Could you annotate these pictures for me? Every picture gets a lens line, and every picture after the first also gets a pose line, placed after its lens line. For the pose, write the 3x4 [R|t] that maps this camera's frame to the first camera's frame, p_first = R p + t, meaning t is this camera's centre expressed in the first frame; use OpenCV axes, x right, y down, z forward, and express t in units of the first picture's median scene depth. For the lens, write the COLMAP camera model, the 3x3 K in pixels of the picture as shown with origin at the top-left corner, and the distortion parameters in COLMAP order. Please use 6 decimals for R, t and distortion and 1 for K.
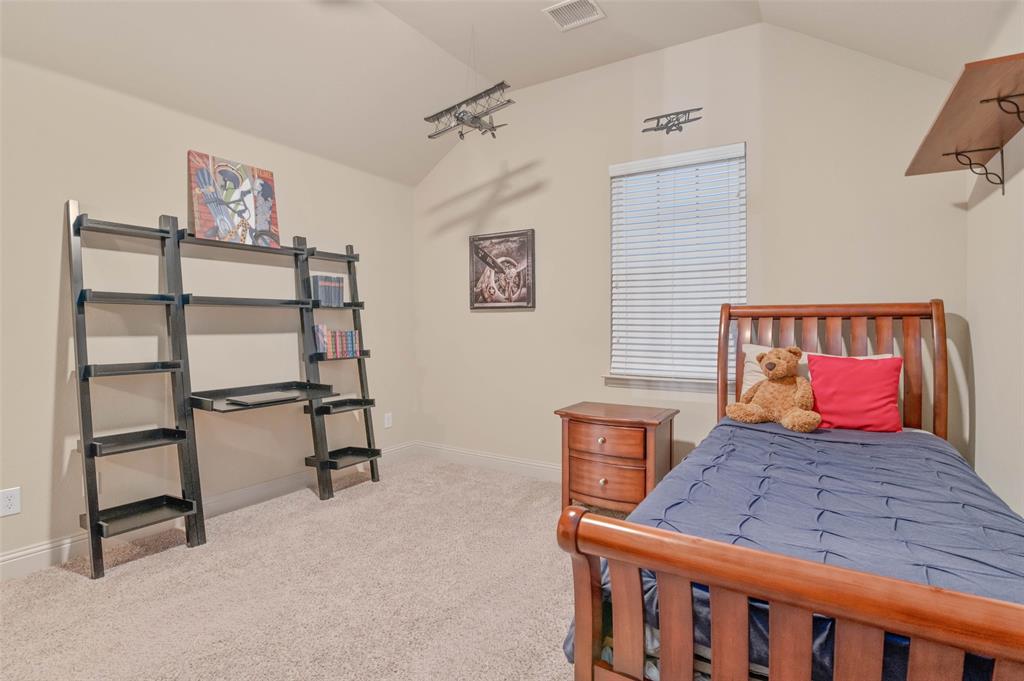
lens RADIAL K [[484.3, 0, 505.1], [0, 484.3, 337.3], [0, 0, 1]] dist [-0.000446, -0.002239]
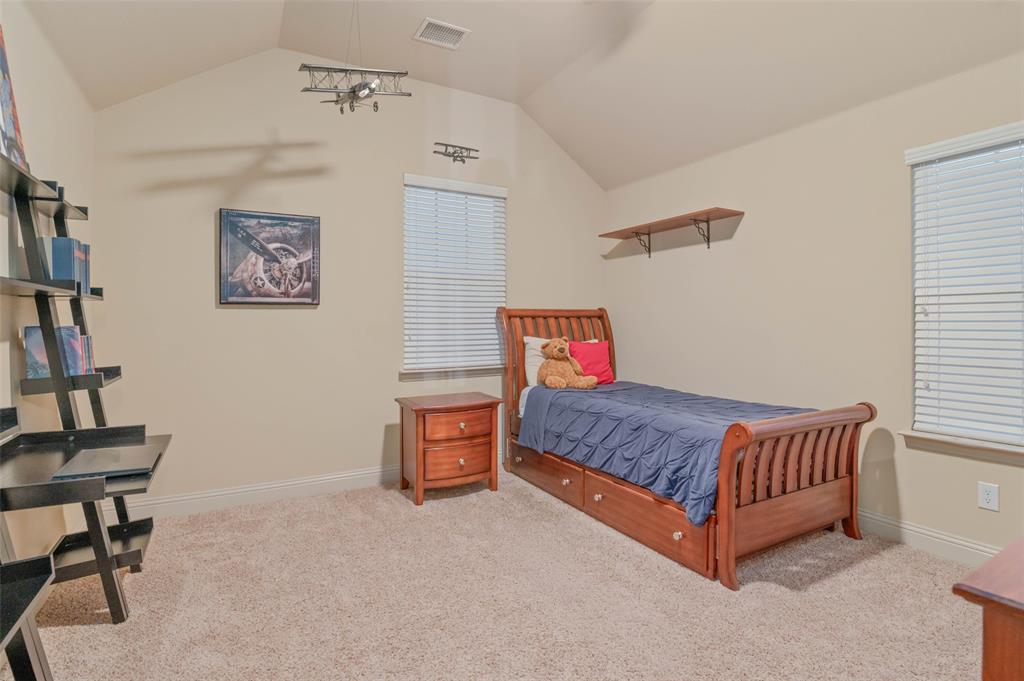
lens RADIAL K [[484.3, 0, 501.3], [0, 484.3, 338.0], [0, 0, 1]] dist [-0.000446, -0.002239]
pose [[0.515419, -0.031903, 0.856344, -0.527674], [0.028691, 0.999389, 0.019963, -0.008037], [-0.856458, 0.014280, 0.516019, 0.245251]]
